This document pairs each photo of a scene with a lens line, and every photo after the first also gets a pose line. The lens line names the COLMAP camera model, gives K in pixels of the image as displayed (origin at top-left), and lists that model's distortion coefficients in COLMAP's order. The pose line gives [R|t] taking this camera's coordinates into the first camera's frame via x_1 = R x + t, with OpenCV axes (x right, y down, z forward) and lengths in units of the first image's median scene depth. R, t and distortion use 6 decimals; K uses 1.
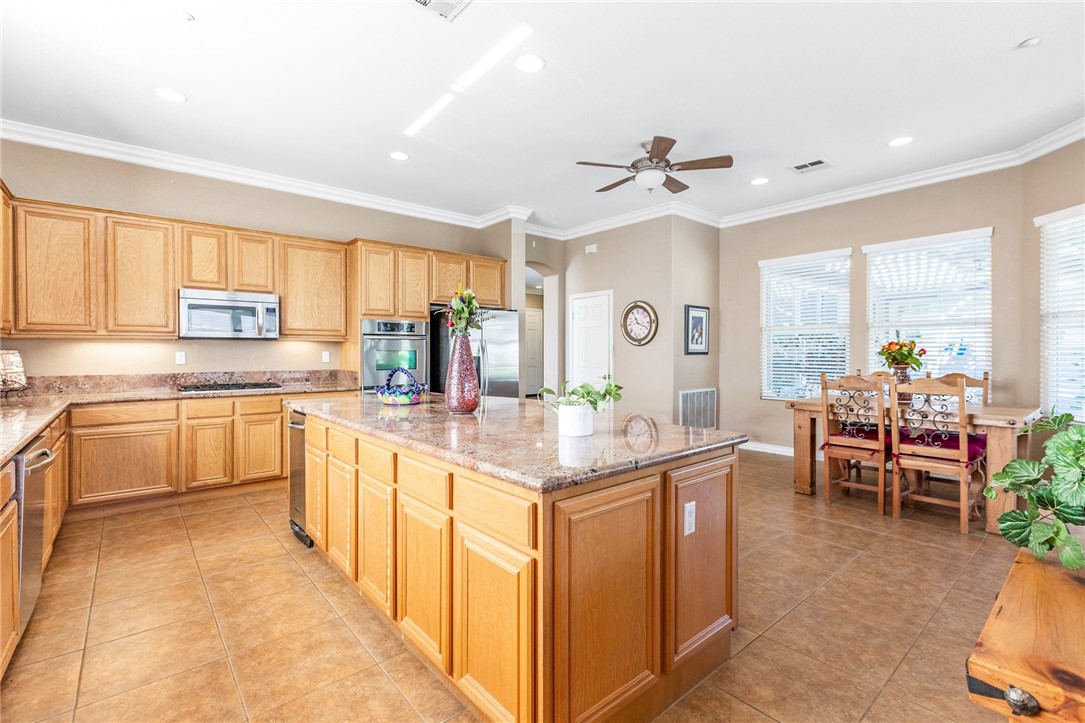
lens RADIAL K [[490.1, 0, 545.5], [0, 490.1, 346.5], [0, 0, 1]] dist [0.002442, 0.000675]
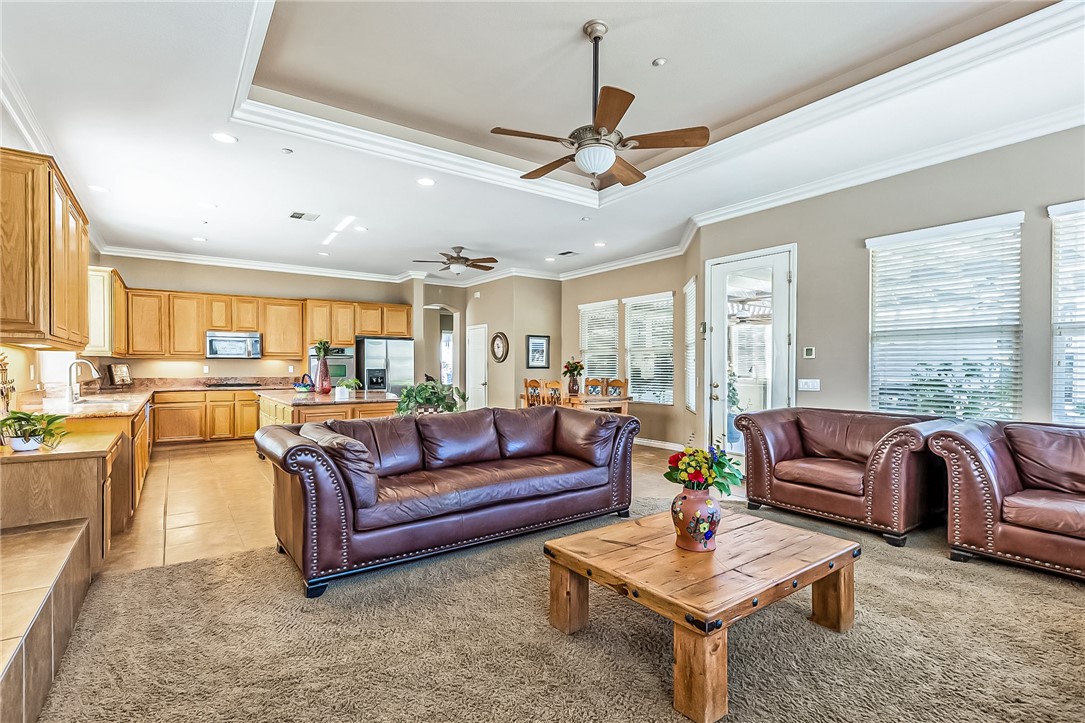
lens RADIAL K [[490.1, 0, 526.8], [0, 490.1, 368.8], [0, 0, 1]] dist [0.002442, 0.000675]
pose [[0.996599, 0.004346, -0.082288, 0.599452], [-0.002898, 0.999839, 0.017702, -0.012521], [0.082352, -0.017403, 0.996451, -0.728294]]
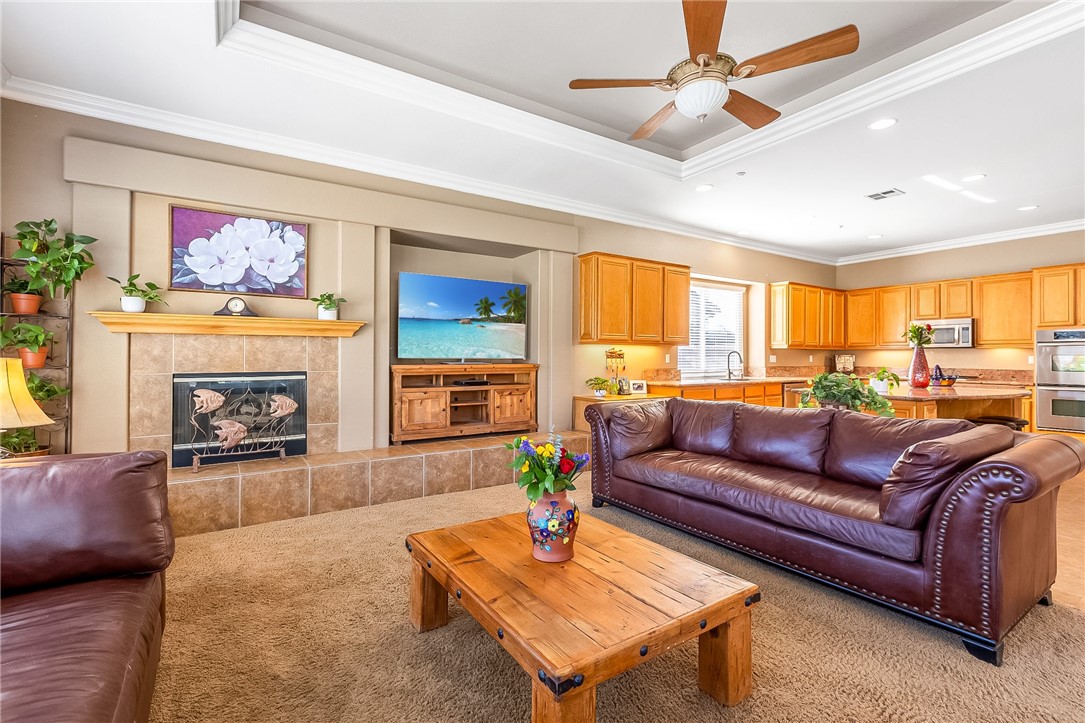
lens RADIAL K [[506.7, 0, 549.9], [0, 506.7, 355.6], [0, 0, 1]] dist [-0.001409, -0.000196]
pose [[-0.113465, 0.003697, -0.993535, 1.255115], [0.009520, 0.999951, 0.002634, -0.007444], [0.993496, -0.009159, -0.113494, -0.124445]]
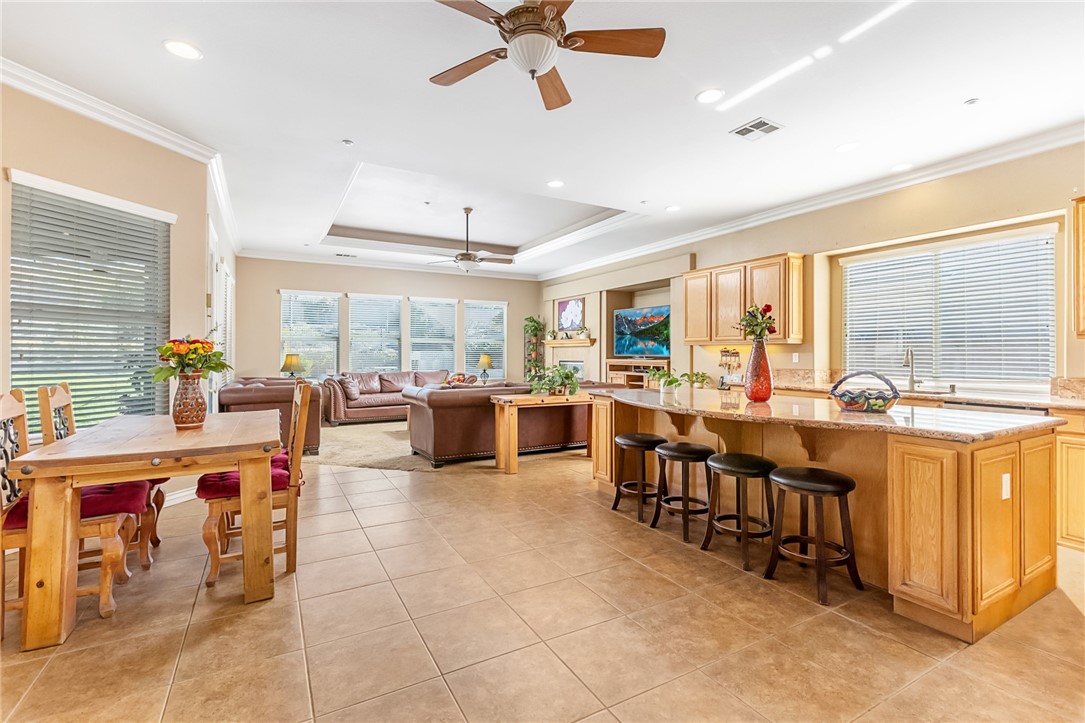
lens RADIAL K [[490.1, 0, 540.1], [0, 490.1, 344.0], [0, 0, 1]] dist [0.002442, 0.000675]
pose [[-0.981535, 0.003220, 0.191255, 0.074356], [-0.003094, 0.999460, -0.032702, 0.018397], [-0.191257, -0.032690, -0.980996, 1.551512]]
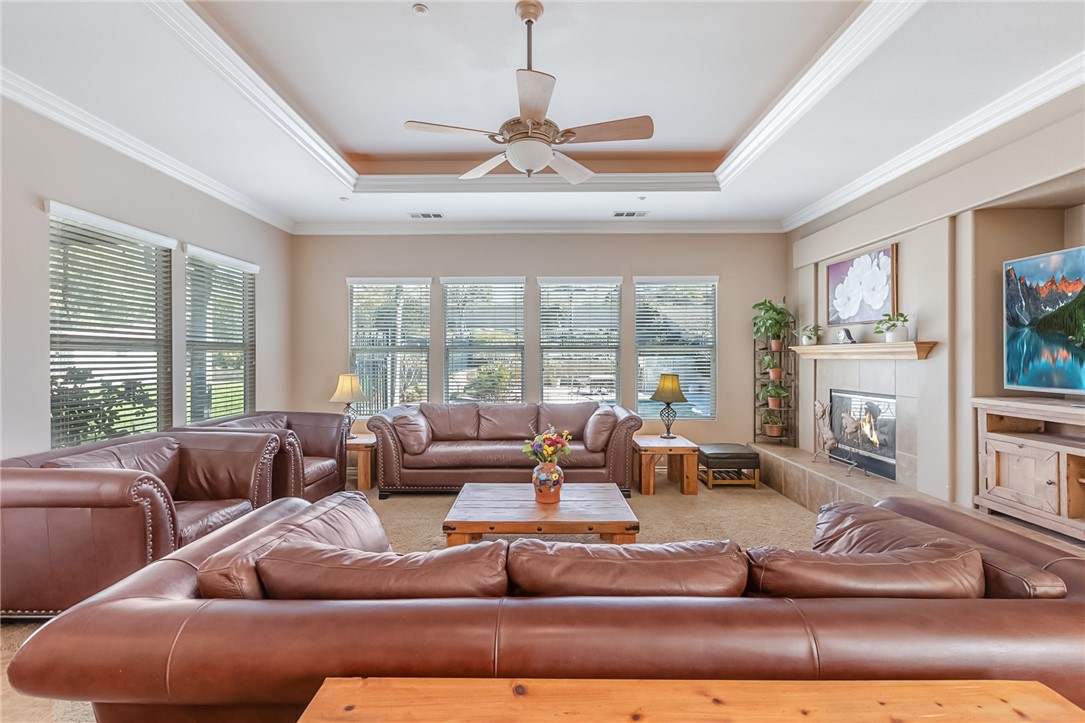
lens RADIAL K [[490.1, 0, 536.3], [0, 490.1, 352.7], [0, 0, 1]] dist [0.002442, 0.000675]
pose [[-0.754667, 0.006831, 0.656072, 0.213767], [-0.007141, 0.999801, -0.018625, -0.038442], [-0.656069, -0.018741, -0.754469, 0.449844]]
